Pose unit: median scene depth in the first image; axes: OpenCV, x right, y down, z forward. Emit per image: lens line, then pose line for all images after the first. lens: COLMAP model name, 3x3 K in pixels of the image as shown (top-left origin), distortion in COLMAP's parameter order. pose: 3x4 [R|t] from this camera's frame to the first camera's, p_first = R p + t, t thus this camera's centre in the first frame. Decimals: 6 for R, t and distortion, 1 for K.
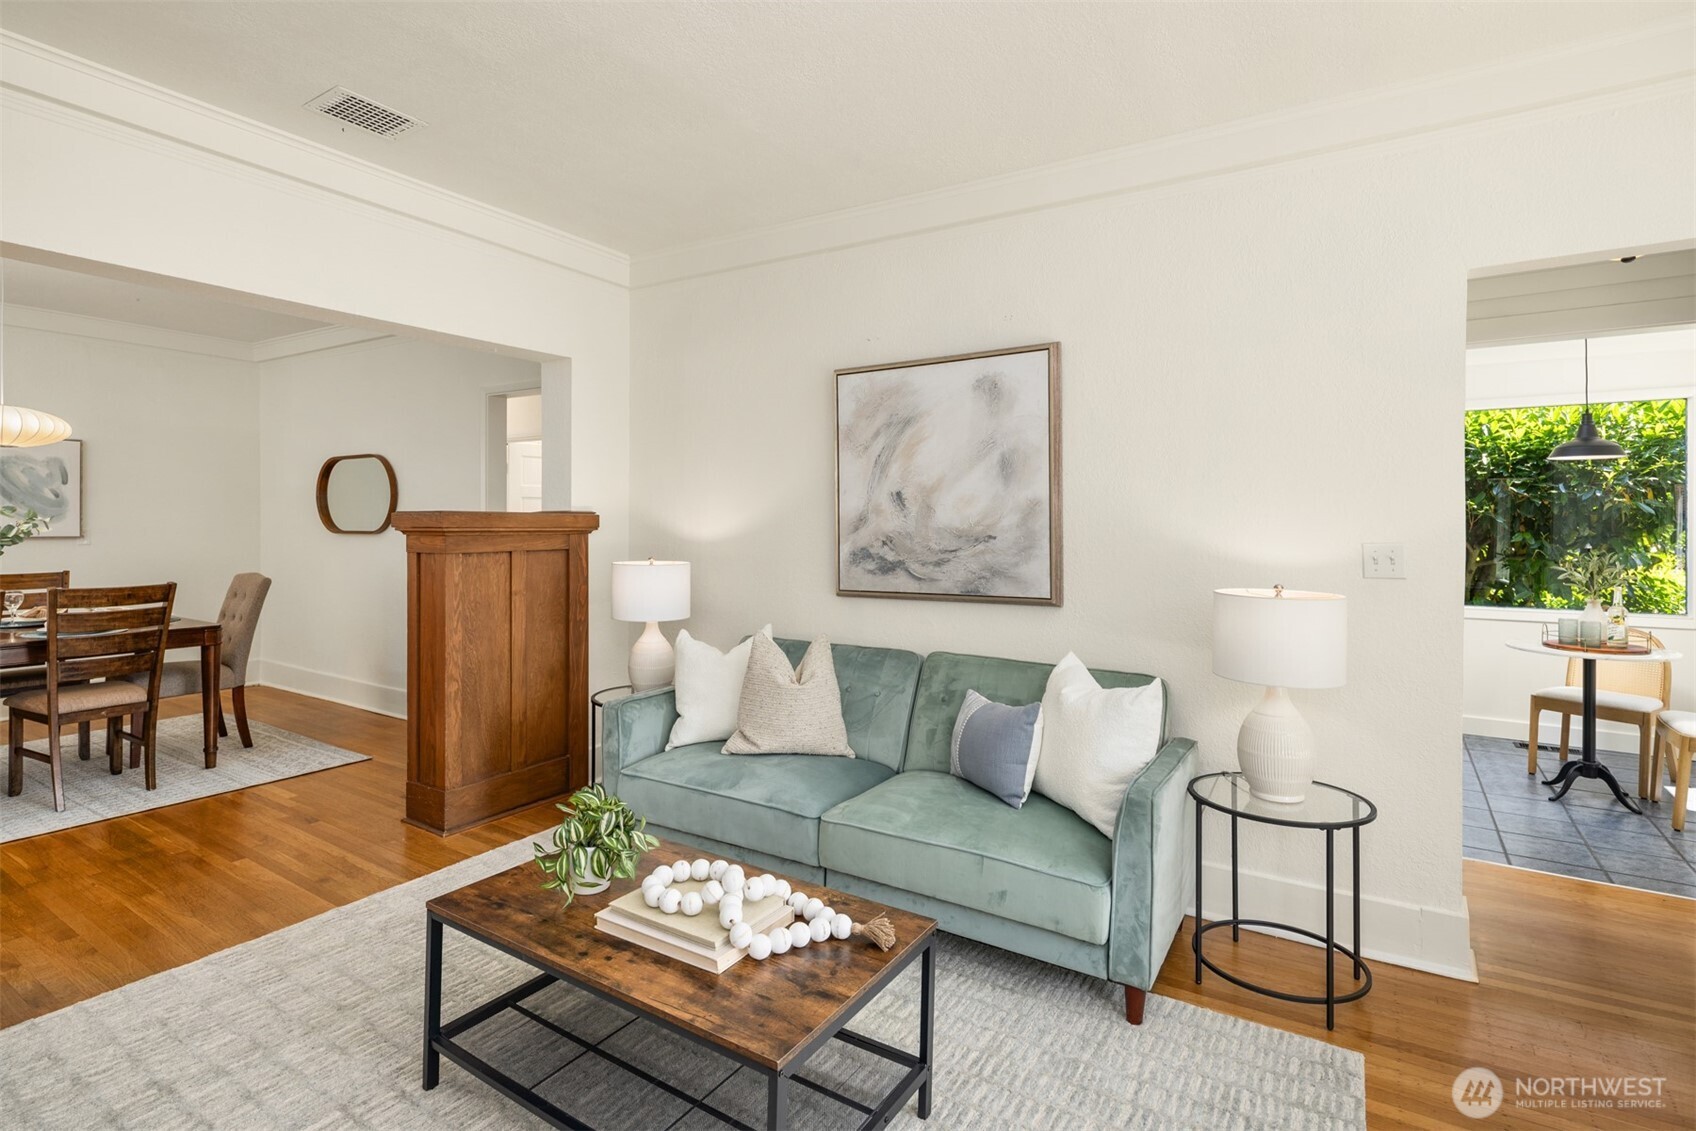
lens RADIAL K [[819.7, 0, 850.6], [0, 819.7, 532.7], [0, 0, 1]] dist [-0.001881, -0.000451]
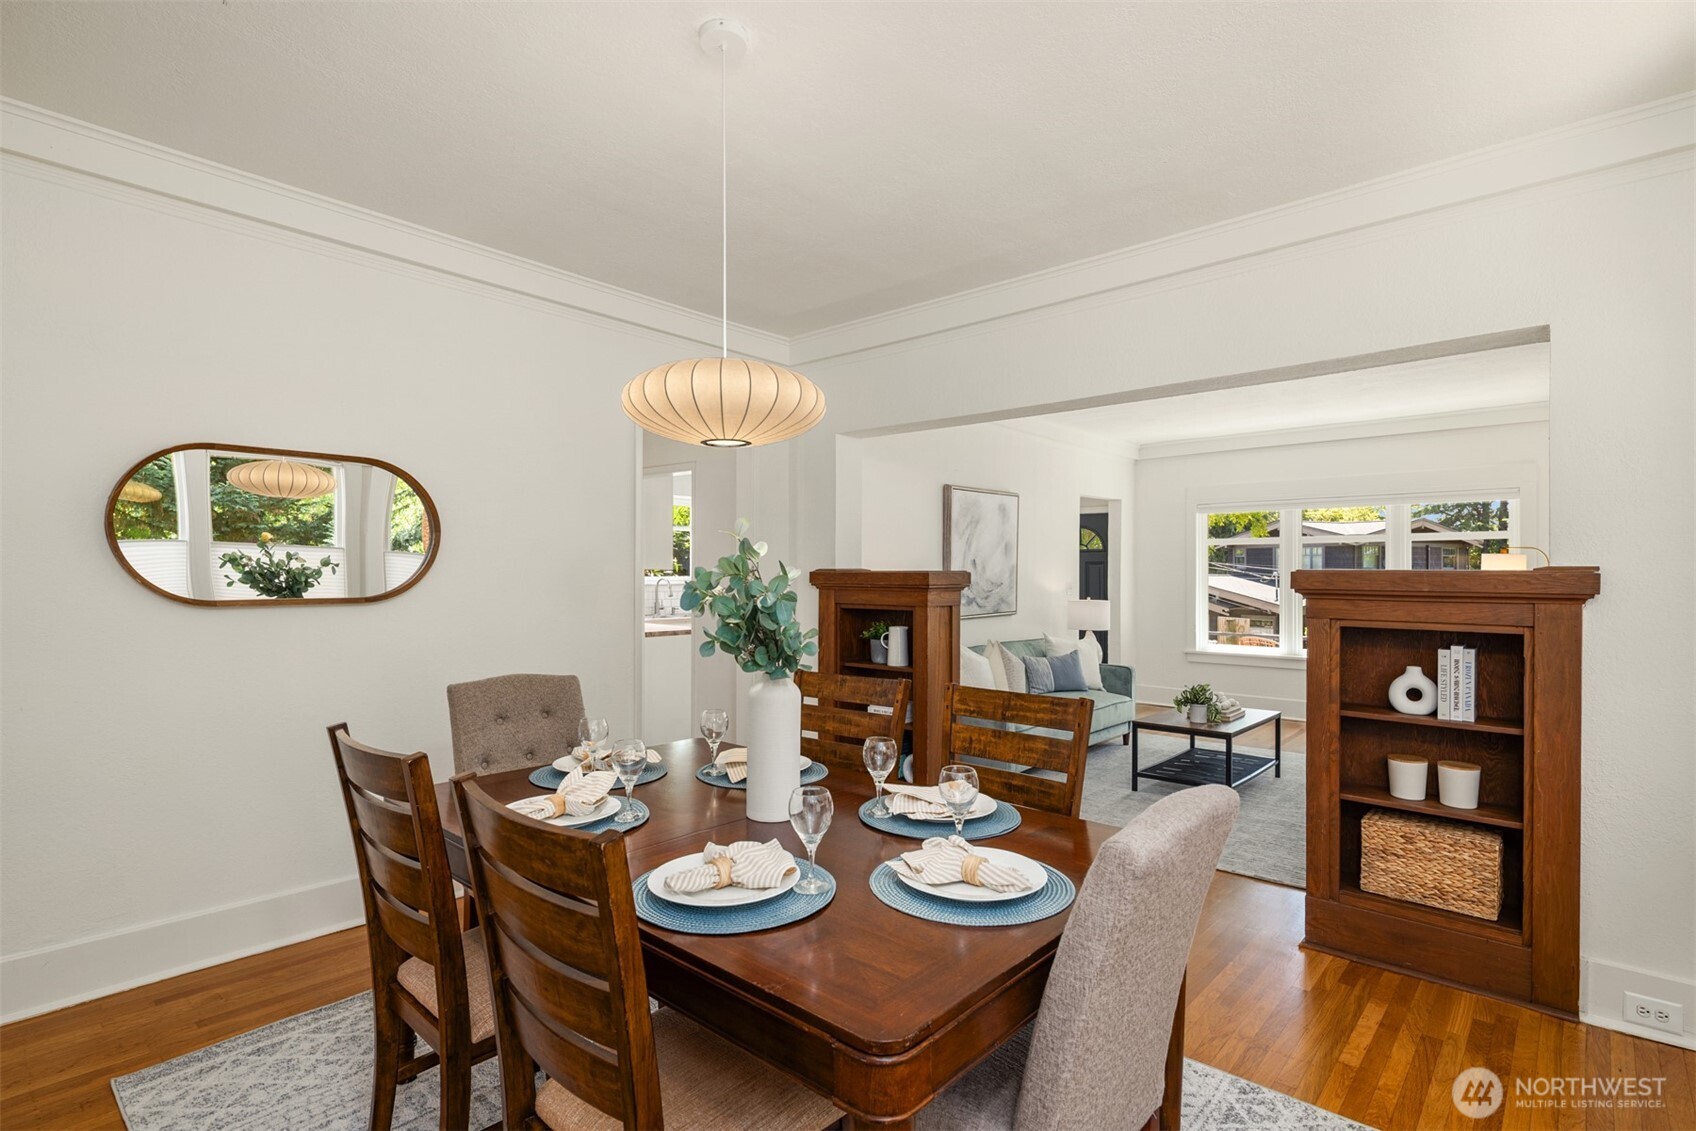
lens RADIAL K [[822.2, 0, 848.0], [0, 822.2, 565.5], [0, 0, 1]] dist [-0.001091, -0.000153]
pose [[0.153109, 0.005880, 0.988192, -1.804928], [0.011979, 0.999898, -0.007805, -0.026477], [-0.988137, 0.013033, 0.153023, 1.013780]]
